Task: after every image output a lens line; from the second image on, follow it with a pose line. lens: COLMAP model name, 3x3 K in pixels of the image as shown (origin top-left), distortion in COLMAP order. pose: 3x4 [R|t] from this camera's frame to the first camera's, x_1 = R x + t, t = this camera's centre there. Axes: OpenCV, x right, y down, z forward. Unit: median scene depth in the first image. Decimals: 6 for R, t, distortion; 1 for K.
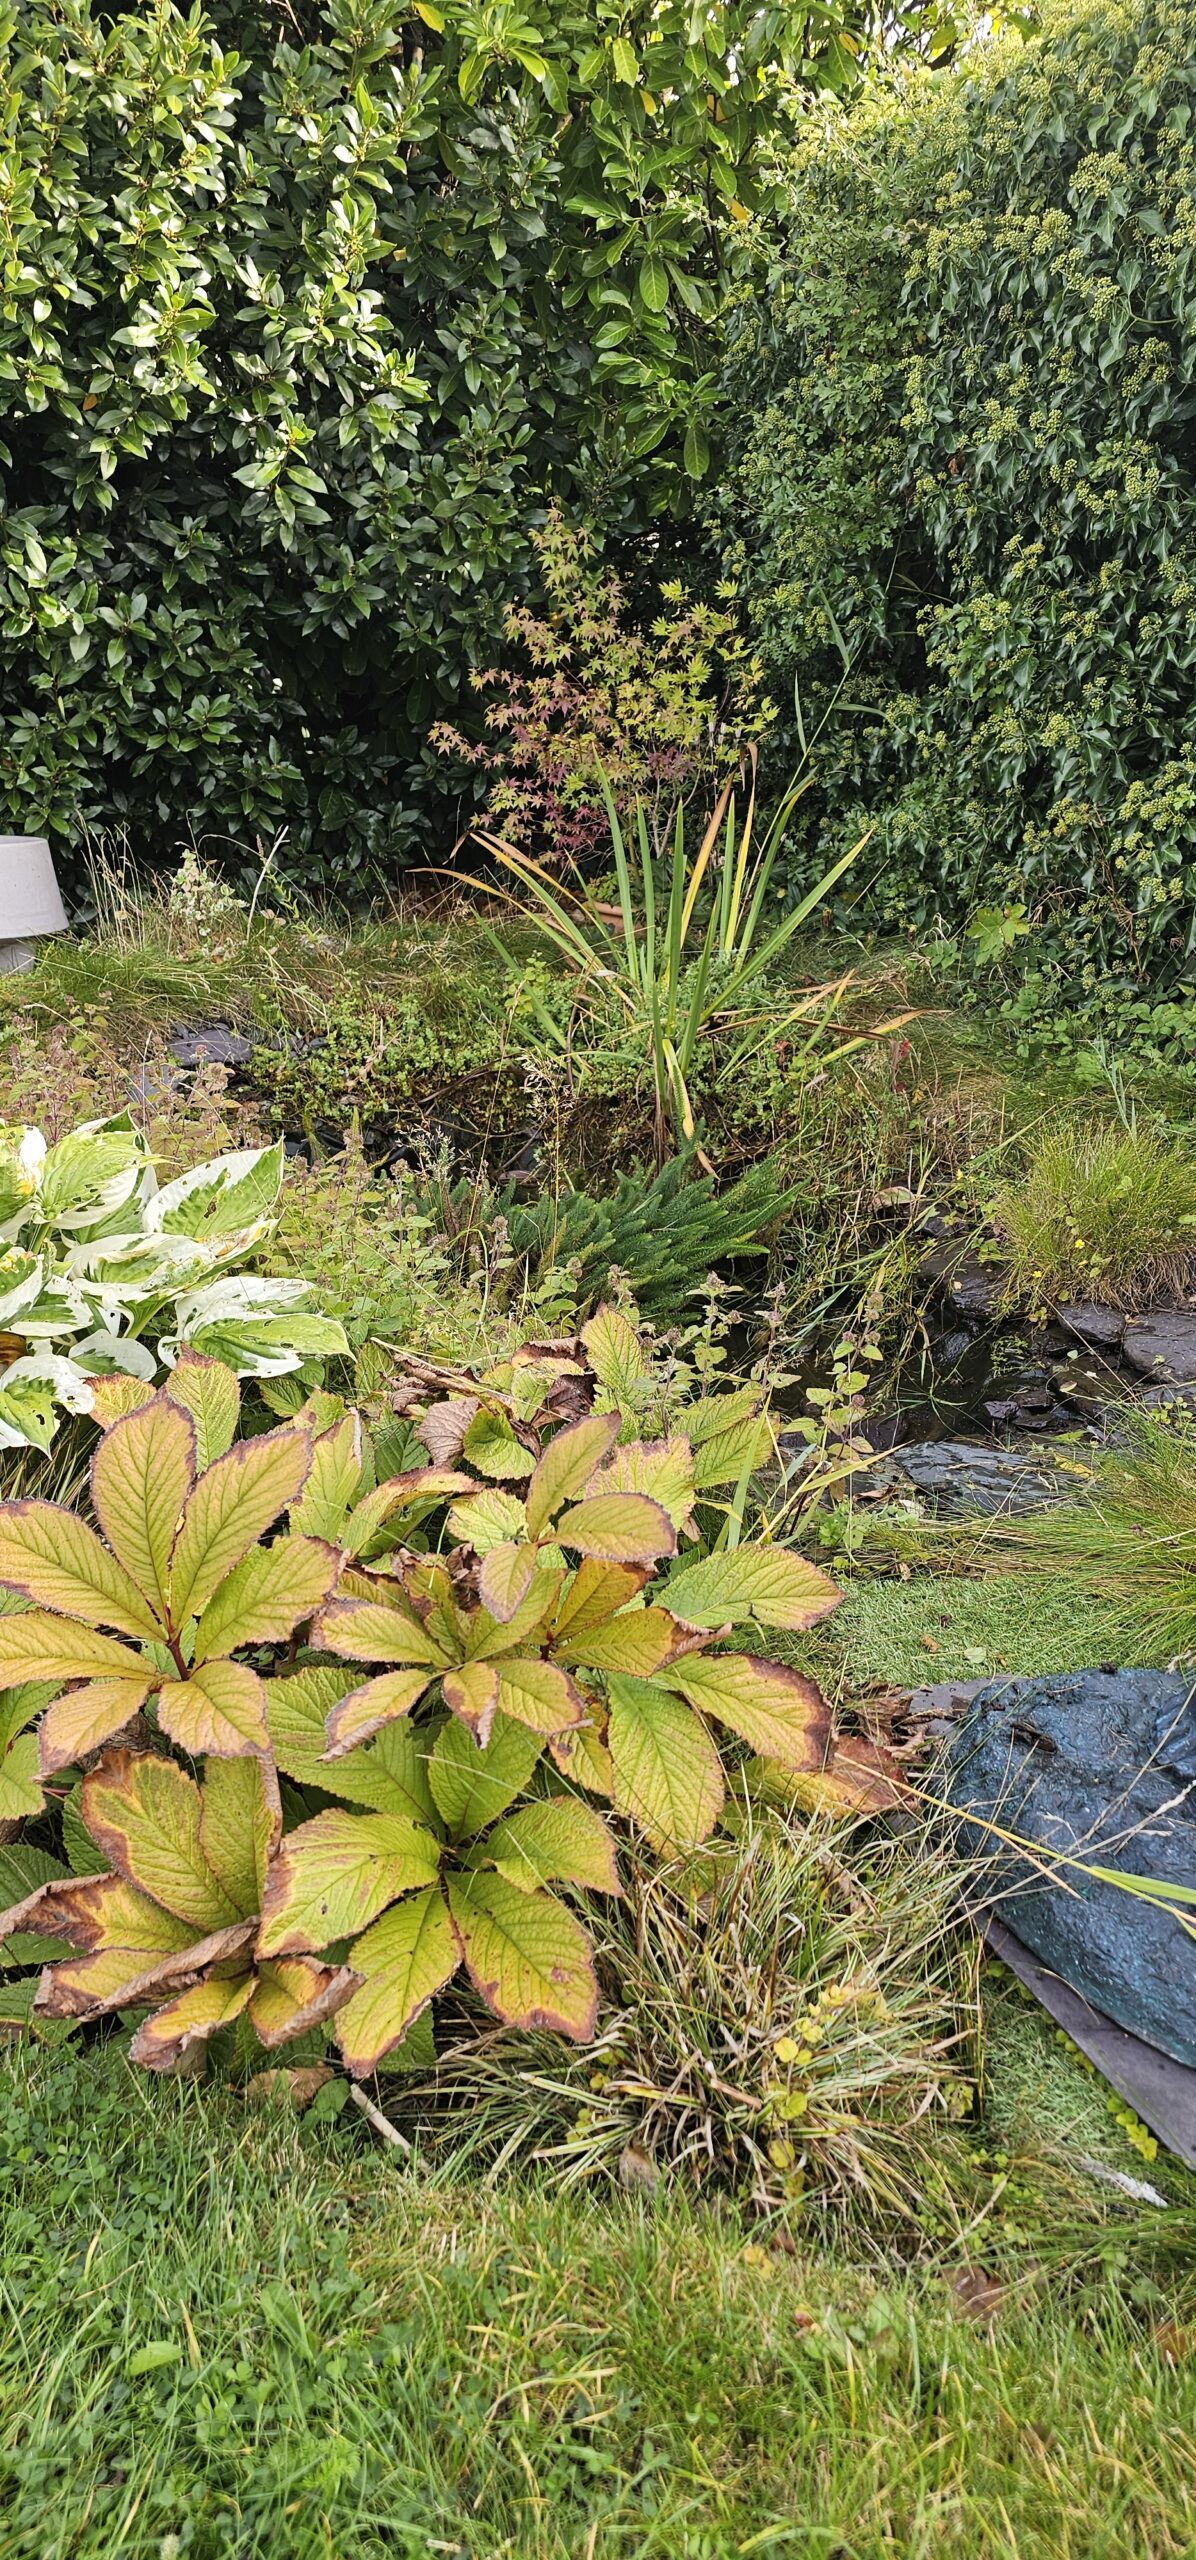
lens RADIAL K [[1739.7, 0, 598.0], [0, 1739.7, 1280.0], [0, 0, 1]] dist [-0.004323, -0.003304]
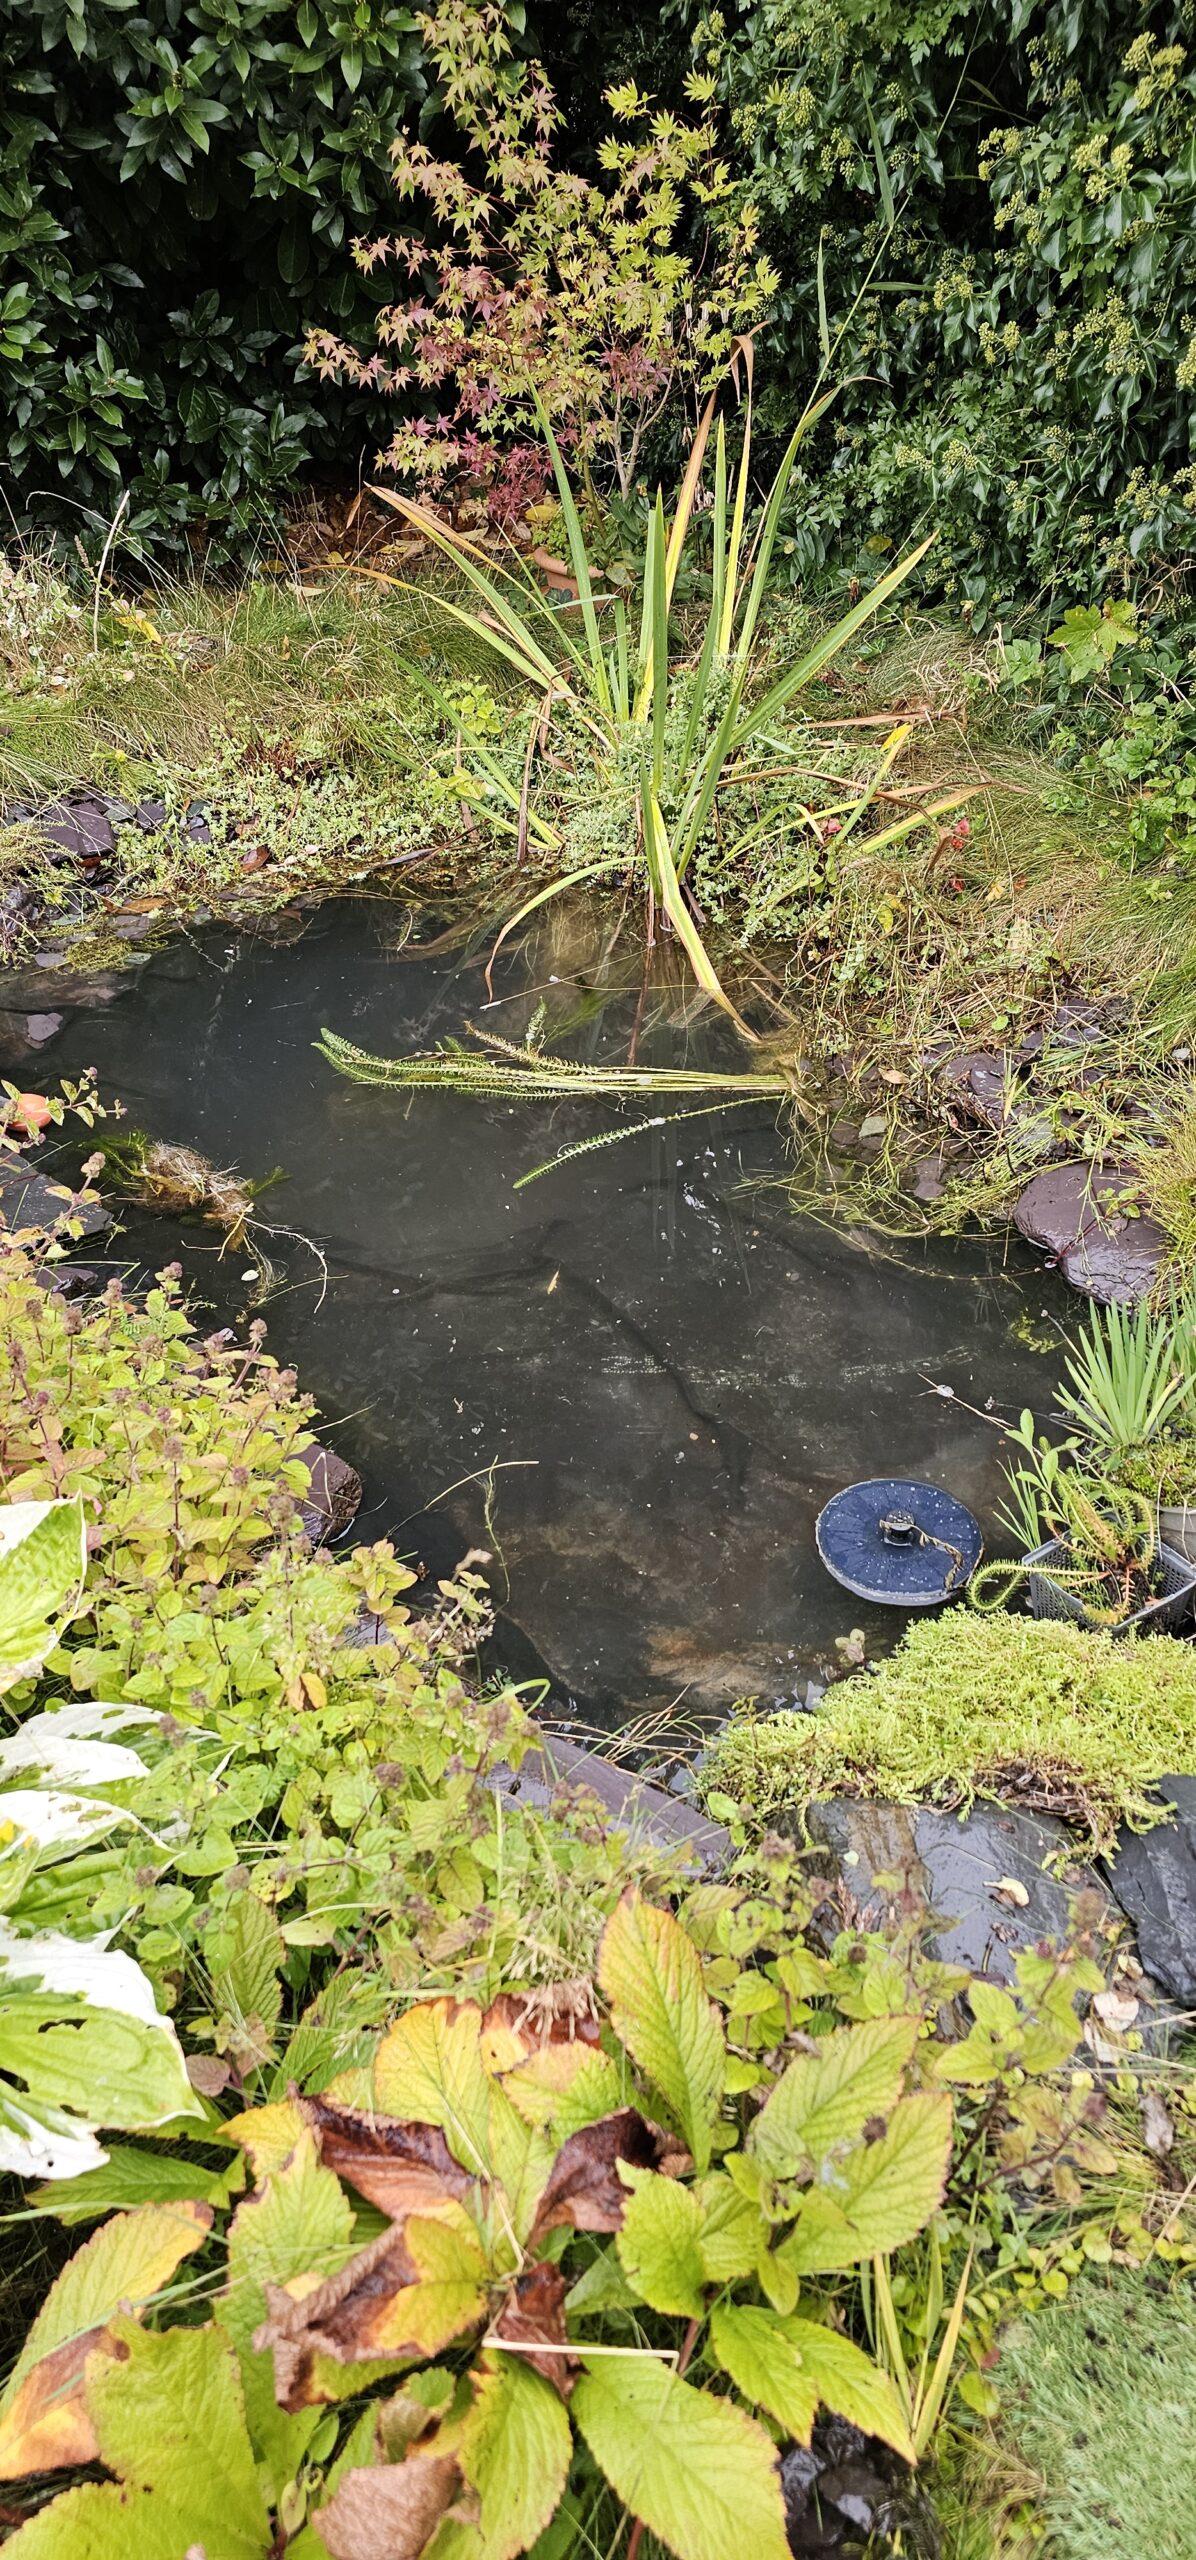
lens RADIAL K [[1737.7, 0, 594.0], [0, 1737.7, 1273.3], [0, 0, 1]] dist [-0.004465, -0.004776]
pose [[0.998124, -0.061215, -0.001266, 0.001665], [0.059121, 0.958175, 0.280009, -0.135932], [-0.015928, -0.279559, 0.959996, 0.185922]]
